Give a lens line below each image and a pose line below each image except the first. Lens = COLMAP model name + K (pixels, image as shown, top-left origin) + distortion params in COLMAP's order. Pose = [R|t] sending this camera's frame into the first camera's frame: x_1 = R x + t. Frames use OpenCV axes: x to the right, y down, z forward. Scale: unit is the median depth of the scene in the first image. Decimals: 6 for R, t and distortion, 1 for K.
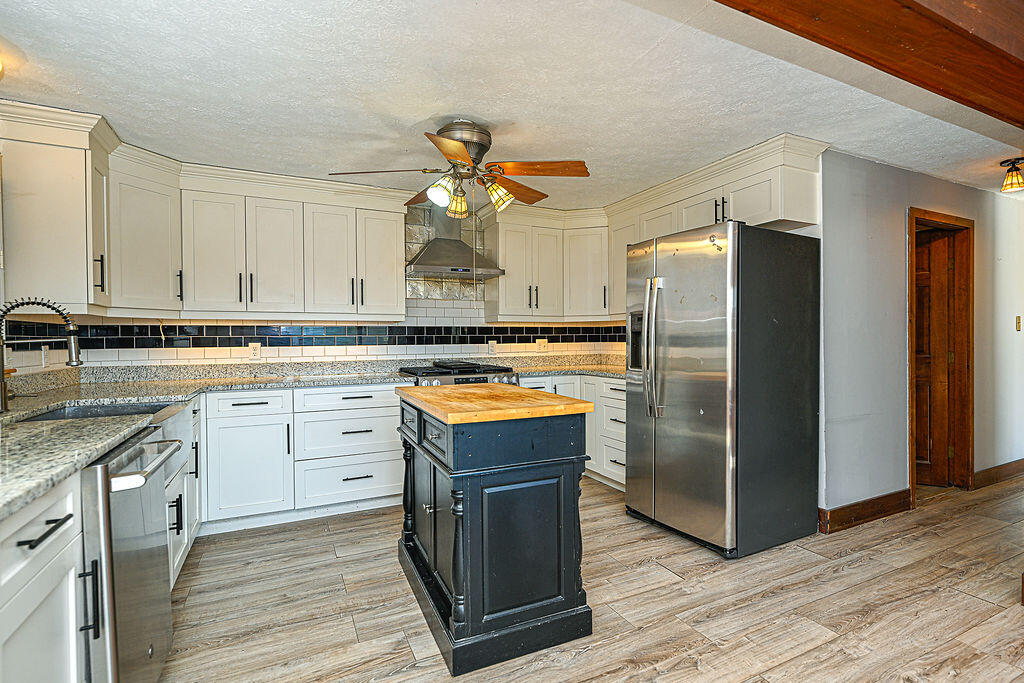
lens RADIAL K [[498.5, 0, 543.0], [0, 498.5, 347.2], [0, 0, 1]] dist [-0.002657, 0.002739]
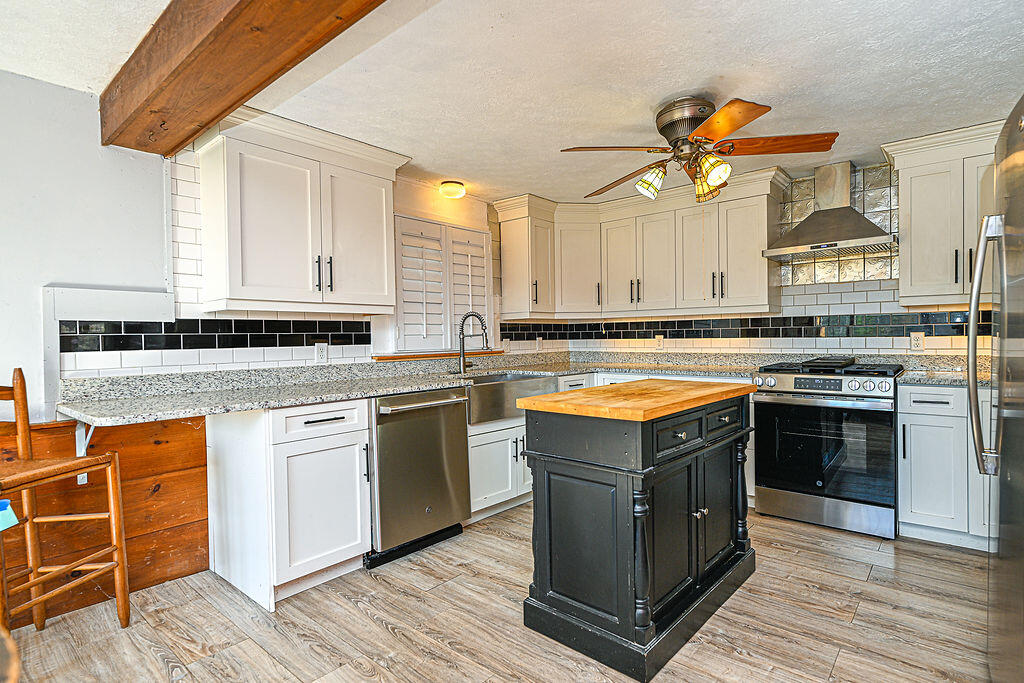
lens RADIAL K [[498.5, 0, 545.3], [0, 498.5, 353.3], [0, 0, 1]] dist [-0.002657, 0.002739]
pose [[0.400348, 0.035154, -0.915688, 0.447044], [-0.004341, 0.999325, 0.036467, -0.009056], [0.916353, -0.010624, 0.400231, 0.293131]]
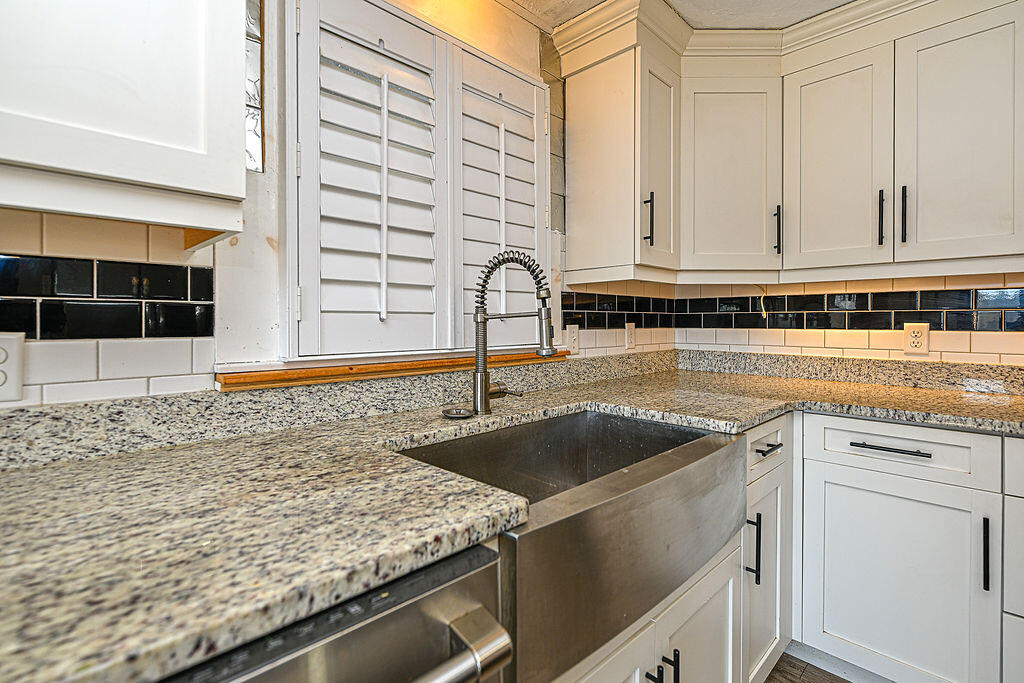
lens RADIAL K [[498.5, 0, 498.6], [0, 498.5, 319.0], [0, 0, 1]] dist [-0.002657, 0.002739]
pose [[0.292719, 0.007372, -0.956170, -0.217399], [-0.020375, 0.999791, 0.001470, -0.005218], [0.955981, 0.019052, 0.292809, 0.453276]]
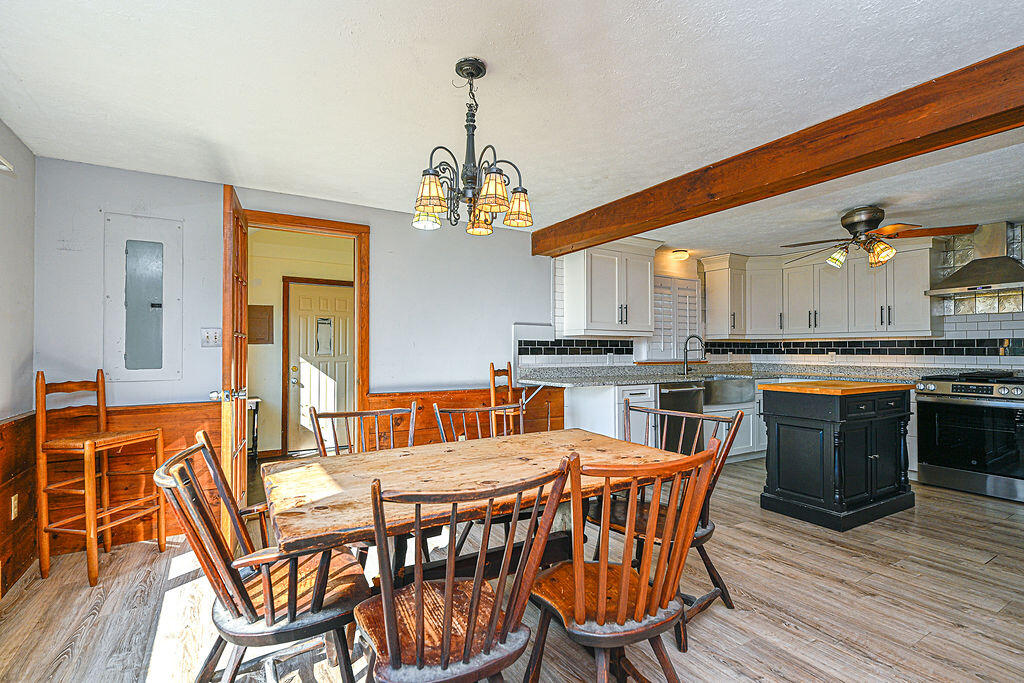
lens RADIAL K [[498.5, 0, 508.6], [0, 498.5, 349.0], [0, 0, 1]] dist [-0.002657, 0.002739]
pose [[0.096150, 0.004011, -0.995359, 0.955713], [-0.019475, 0.999808, 0.002148, -0.003038], [0.995176, 0.019178, 0.096210, -0.174884]]
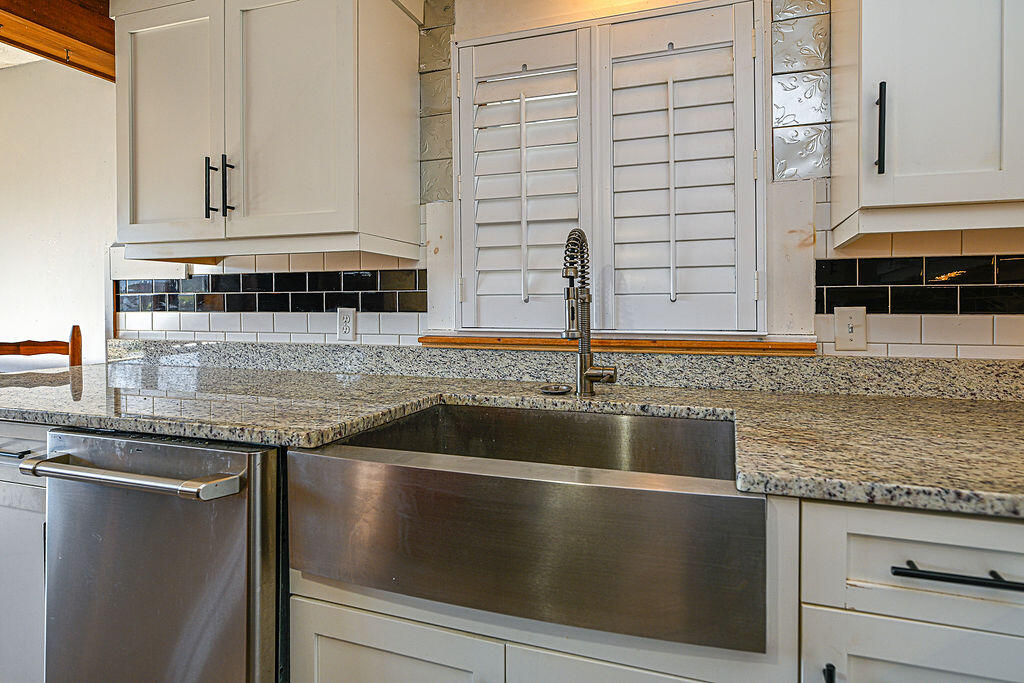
lens RADIAL K [[498.5, 0, 566.7], [0, 498.5, 307.3], [0, 0, 1]] dist [-0.002657, 0.002739]
pose [[-0.690302, 0.019998, -0.723245, -0.308577], [-0.002384, 0.999550, 0.029912, -0.010451], [0.723518, 0.022373, -0.689943, 0.829613]]
